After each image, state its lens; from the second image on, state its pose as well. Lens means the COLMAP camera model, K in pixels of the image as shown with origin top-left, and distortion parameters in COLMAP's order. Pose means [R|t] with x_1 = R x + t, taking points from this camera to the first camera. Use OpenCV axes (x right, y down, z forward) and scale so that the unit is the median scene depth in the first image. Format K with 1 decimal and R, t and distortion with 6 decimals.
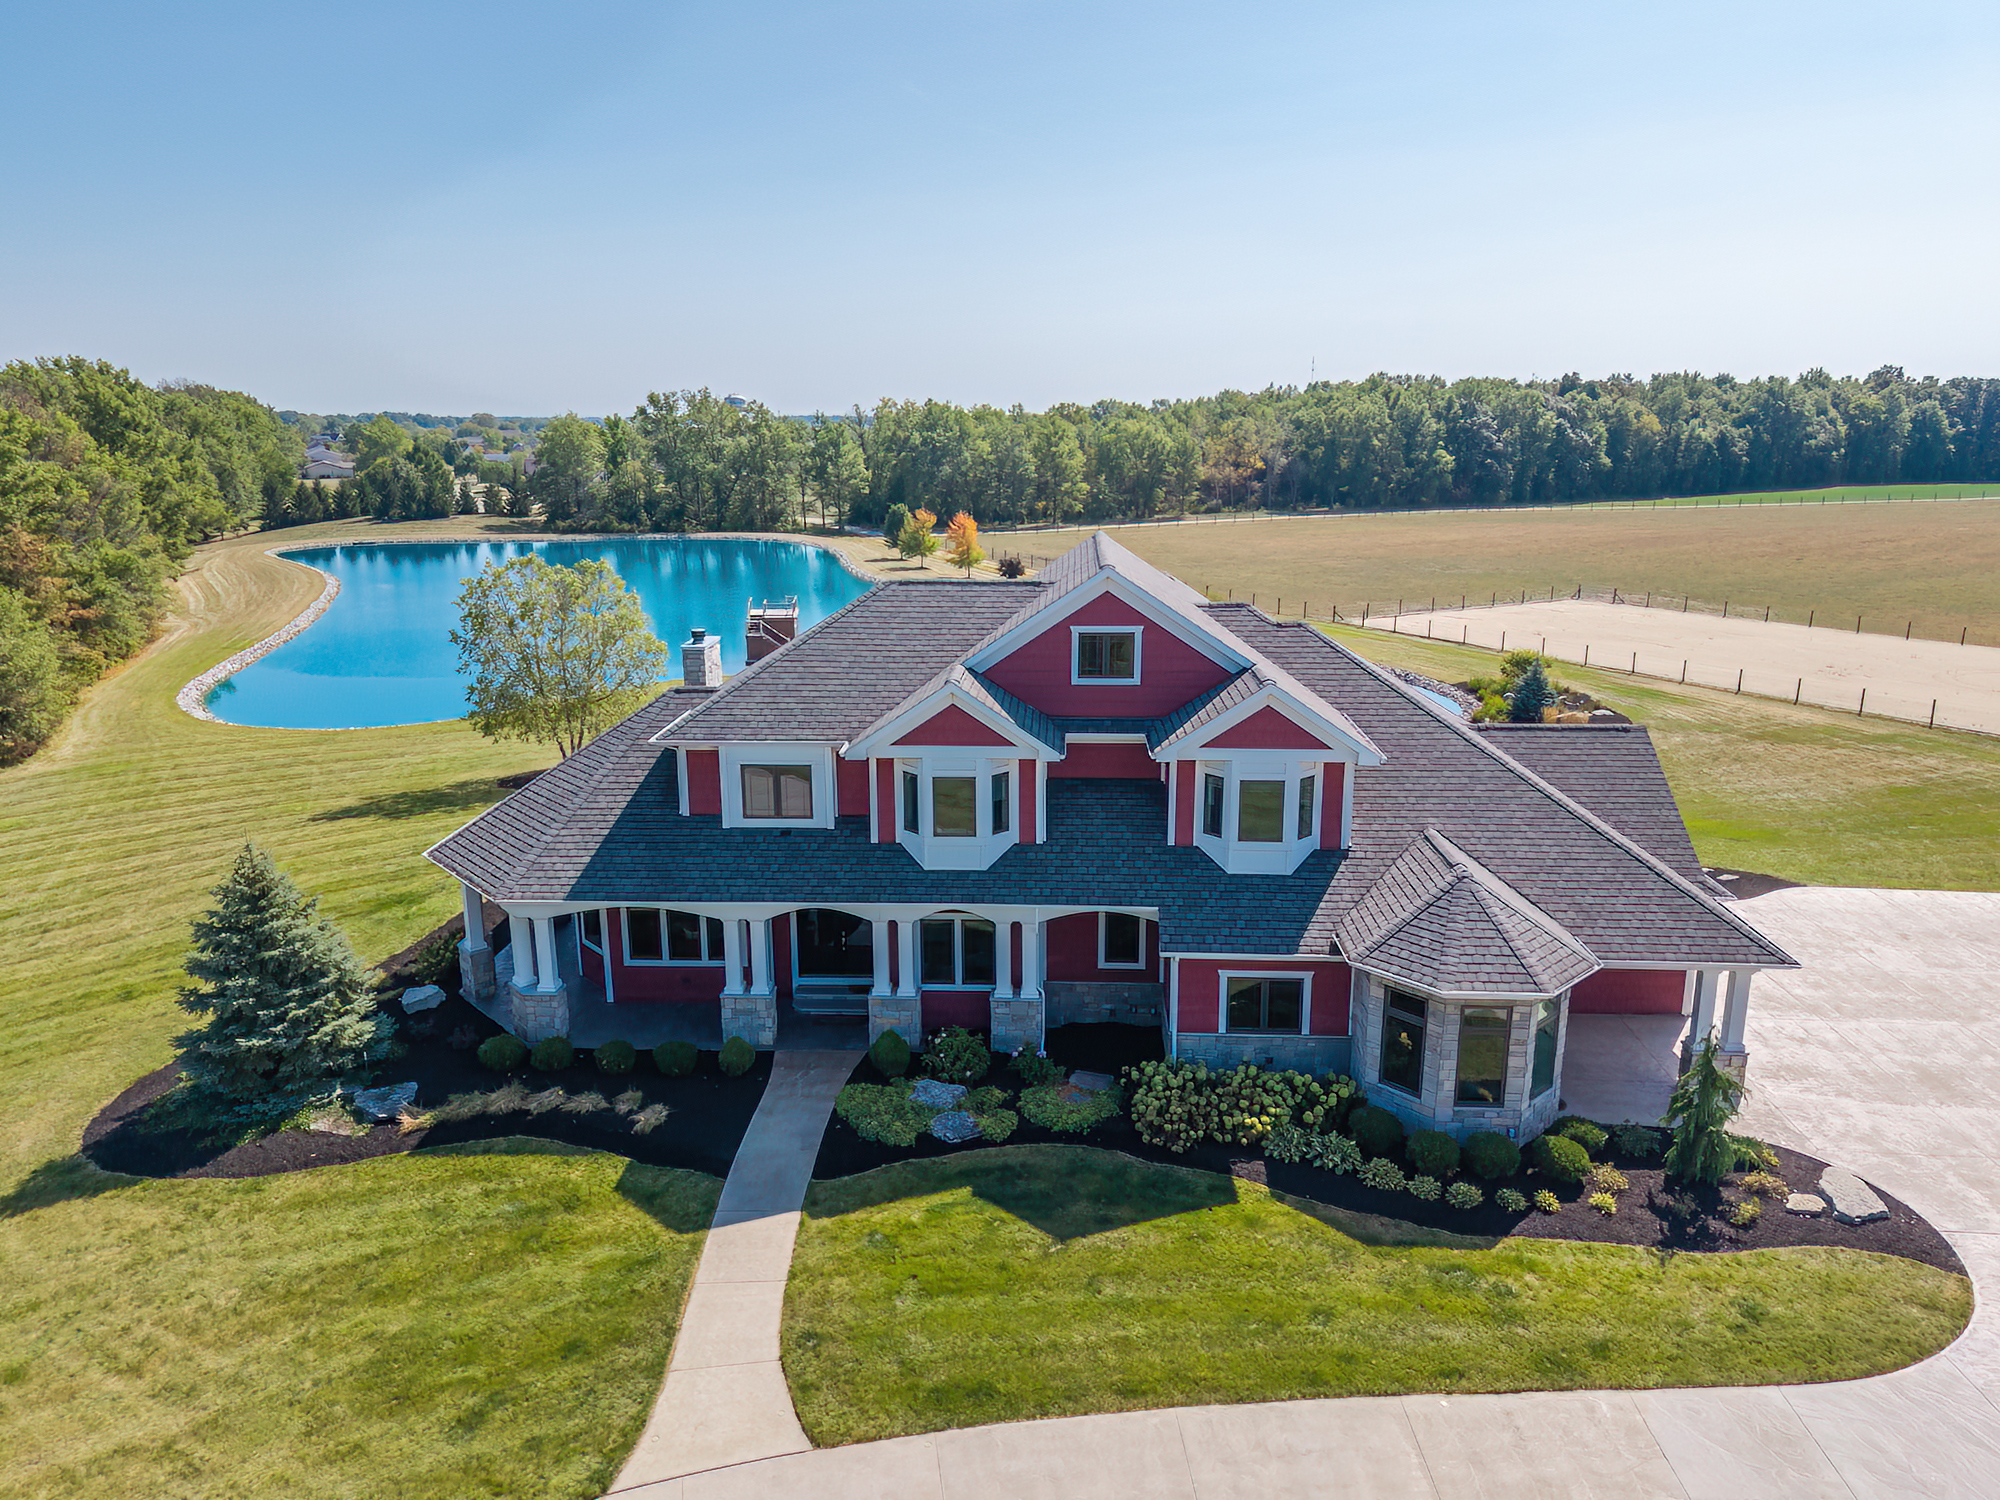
lens RADIAL K [[1283.5, 0, 1003.0], [0, 1283.5, 800.7], [0, 0, 1]] dist [0.042263, -0.026555]
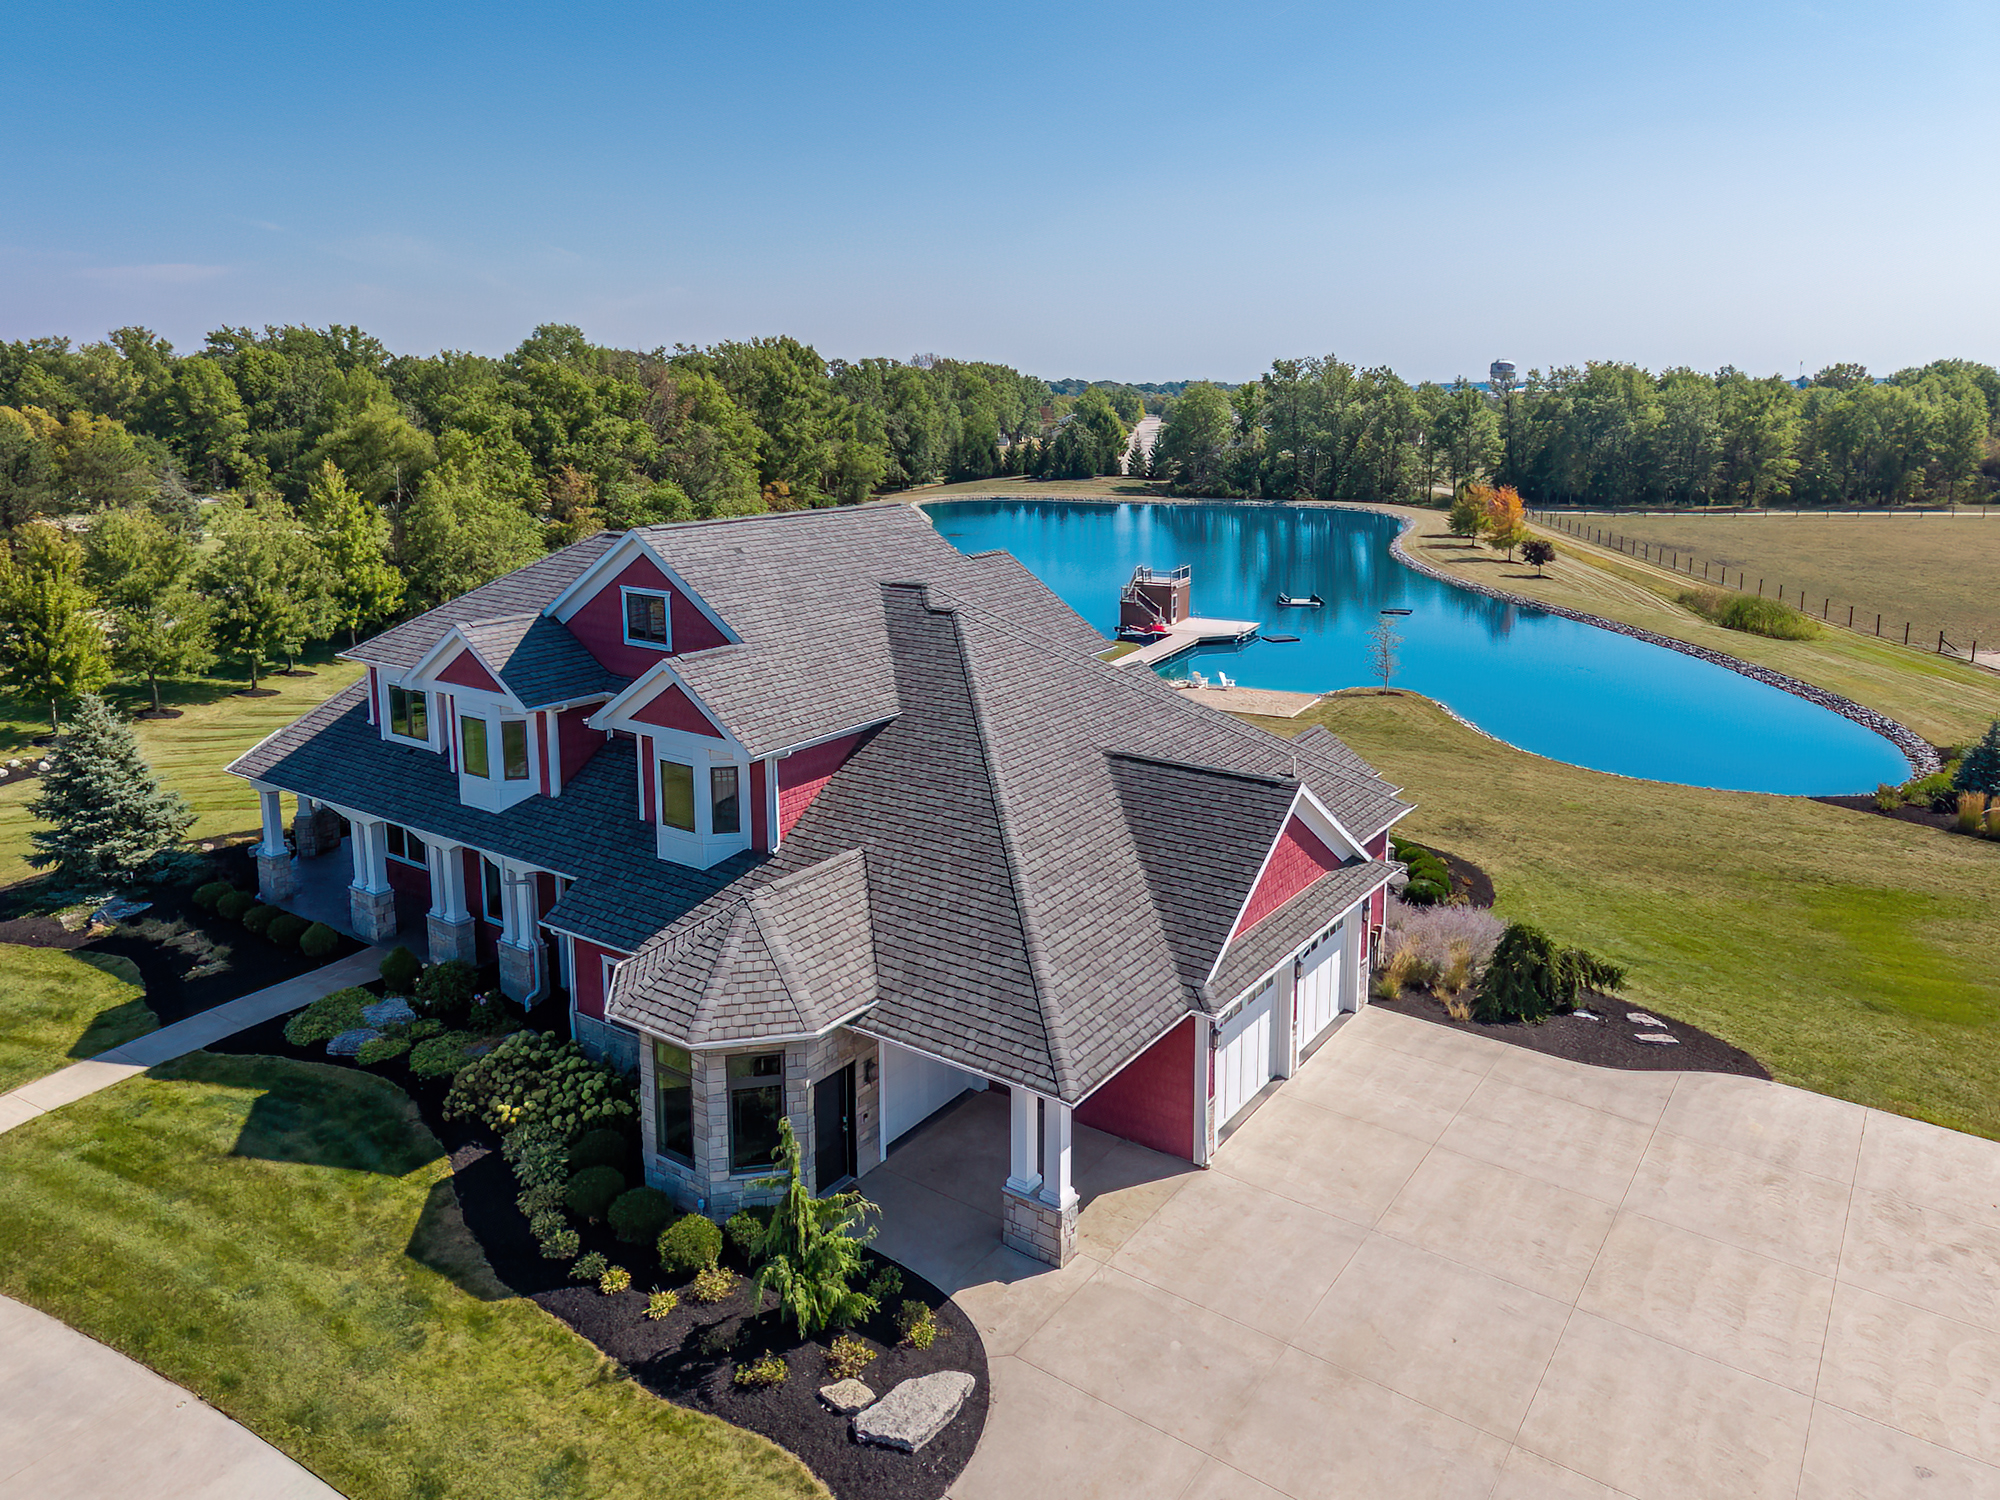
lens RADIAL K [[1283.5, 0, 1003.0], [0, 1283.5, 800.7], [0, 0, 1]] dist [0.042263, -0.026555]
pose [[0.853293, 0.161637, -0.495746, 0.163789], [-0.150267, 0.986633, 0.063044, -0.016311], [0.499310, 0.020699, 0.866176, 0.059999]]
